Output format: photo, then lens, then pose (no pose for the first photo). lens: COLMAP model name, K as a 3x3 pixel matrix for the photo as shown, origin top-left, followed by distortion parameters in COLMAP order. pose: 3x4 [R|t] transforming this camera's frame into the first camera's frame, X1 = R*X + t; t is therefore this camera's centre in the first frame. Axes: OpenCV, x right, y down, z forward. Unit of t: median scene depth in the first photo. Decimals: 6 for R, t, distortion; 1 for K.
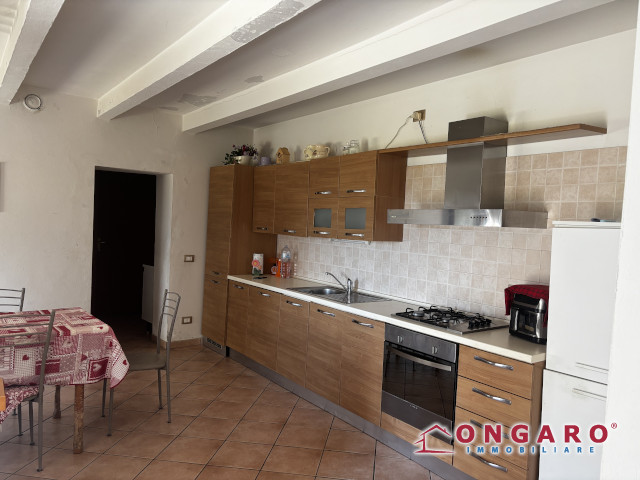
lens RADIAL K [[481.9, 0, 325.5], [0, 481.9, 239.1], [0, 0, 1]] dist [0.039764, -0.040153]
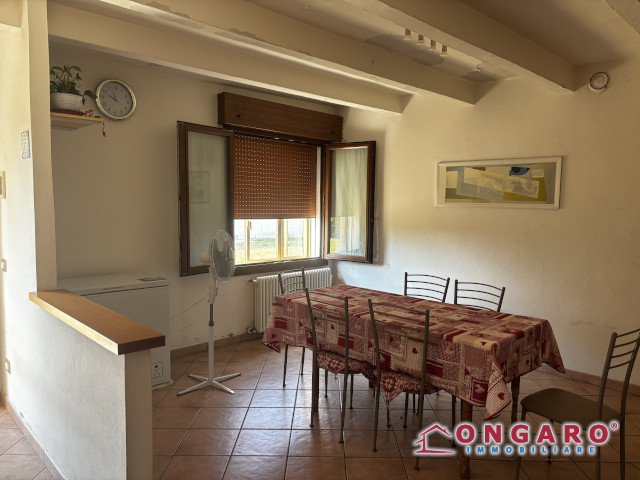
lens RADIAL K [[481.9, 0, 323.2], [0, 481.9, 238.8], [0, 0, 1]] dist [0.039764, -0.040153]
pose [[0.129619, 0.036576, -0.990889, 0.280525], [-0.035971, 0.998835, 0.032164, -0.012368], [0.990911, 0.031474, 0.130784, 0.538490]]
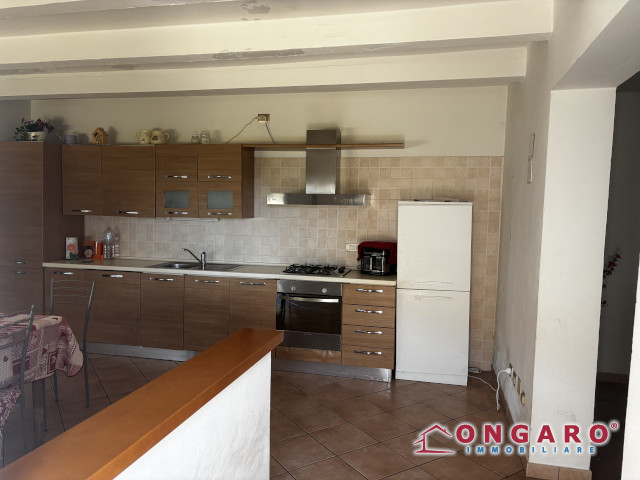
lens RADIAL K [[481.9, 0, 321.1], [0, 481.9, 242.0], [0, 0, 1]] dist [0.039764, -0.040153]
pose [[0.758306, -0.074901, 0.647581, -0.597115], [0.035436, 0.996645, 0.073779, -0.021549], [-0.650934, -0.033000, 0.758416, -0.074490]]
